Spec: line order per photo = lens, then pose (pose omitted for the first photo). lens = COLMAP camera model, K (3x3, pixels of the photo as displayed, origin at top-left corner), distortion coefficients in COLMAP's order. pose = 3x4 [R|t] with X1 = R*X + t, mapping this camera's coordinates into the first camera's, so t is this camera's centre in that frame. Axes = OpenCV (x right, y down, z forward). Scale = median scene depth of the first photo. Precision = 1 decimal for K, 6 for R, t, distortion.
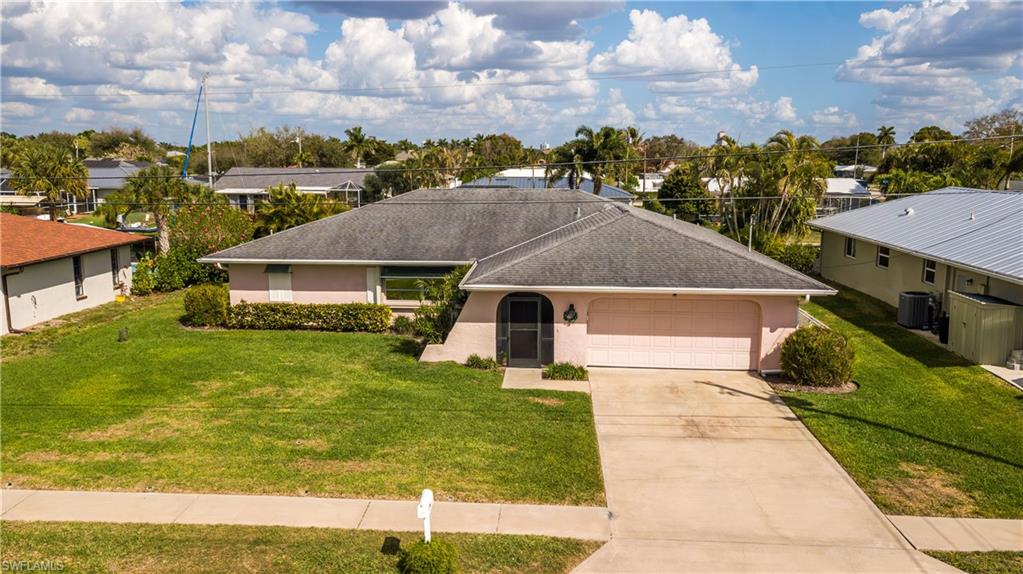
lens RADIAL K [[798.3, 0, 511.5], [0, 798.3, 287.0], [0, 0, 1]] dist [0.029299, -0.005811]
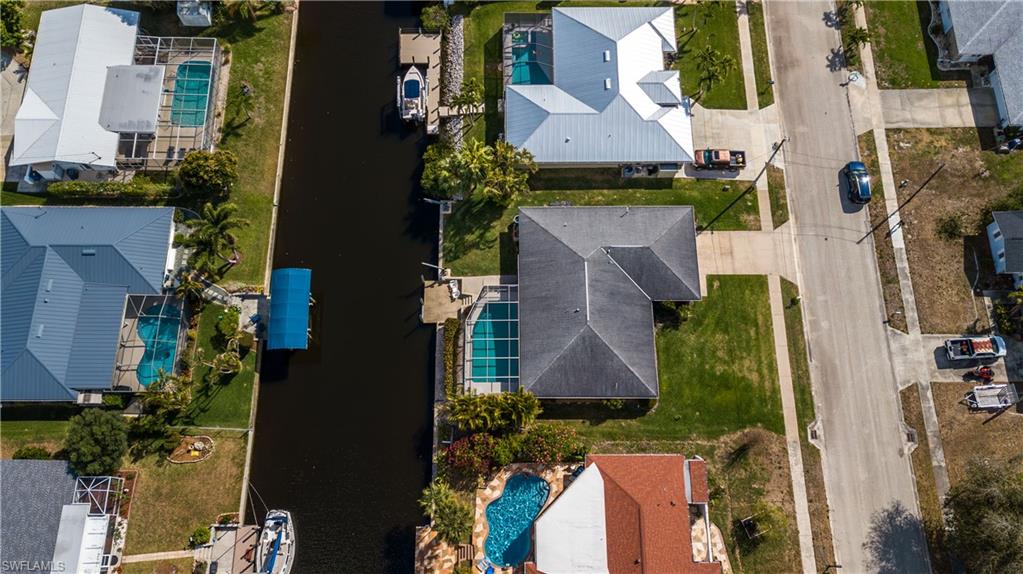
lens RADIAL K [[805.2, 0, 508.5], [0, 805.2, 308.1], [0, 0, 1]] dist [0.024507, -0.004601]
pose [[-0.073264, -0.945056, 0.318593, -1.136275], [0.132166, 0.307433, 0.942347, -3.349678], [-0.988516, 0.111147, 0.102380, 1.435186]]
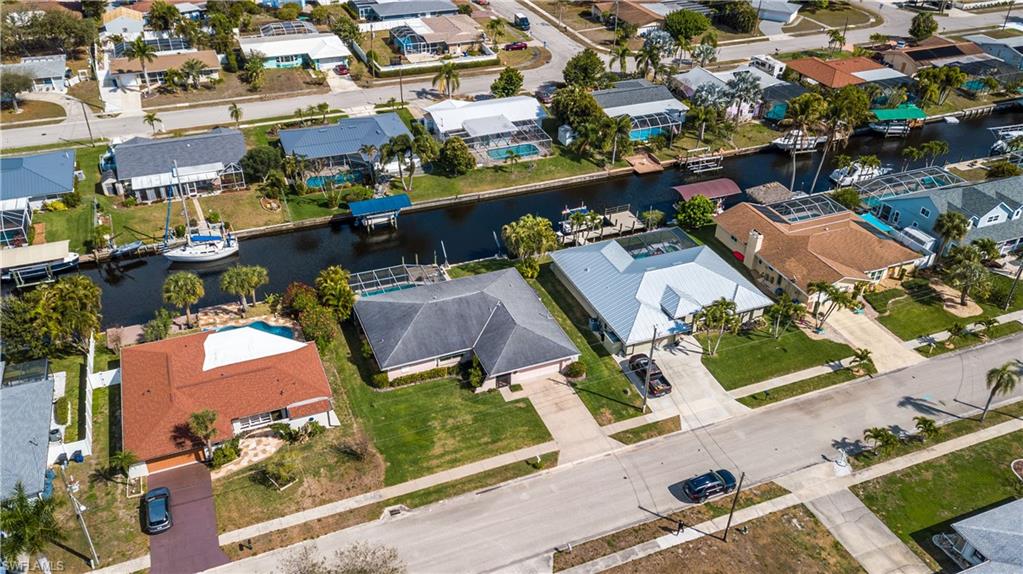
lens RADIAL K [[805.2, 0, 508.5], [0, 805.2, 308.1], [0, 0, 1]] dist [0.024507, -0.004601]
pose [[0.898196, -0.244489, 0.365334, -1.189838], [0.050421, 0.882882, 0.466880, -1.890296], [-0.436693, -0.400929, 0.805329, -1.760975]]
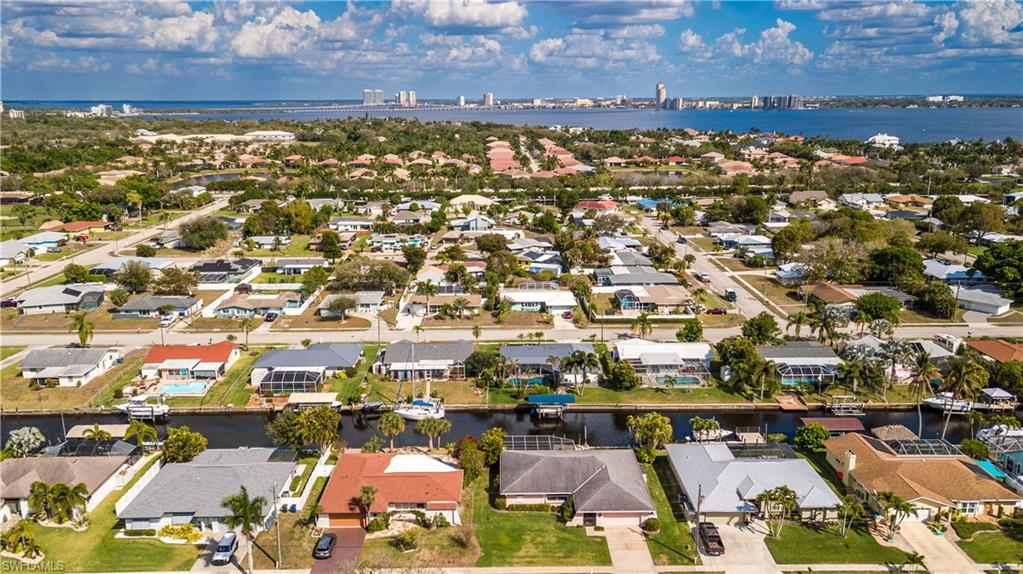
lens RADIAL K [[805.2, 0, 508.5], [0, 805.2, 308.1], [0, 0, 1]] dist [0.024507, -0.004601]
pose [[0.997589, -0.029847, 0.062656, -0.688825], [0.022644, 0.993373, 0.112682, -1.643793], [-0.065604, -0.110992, 0.991654, -3.339379]]
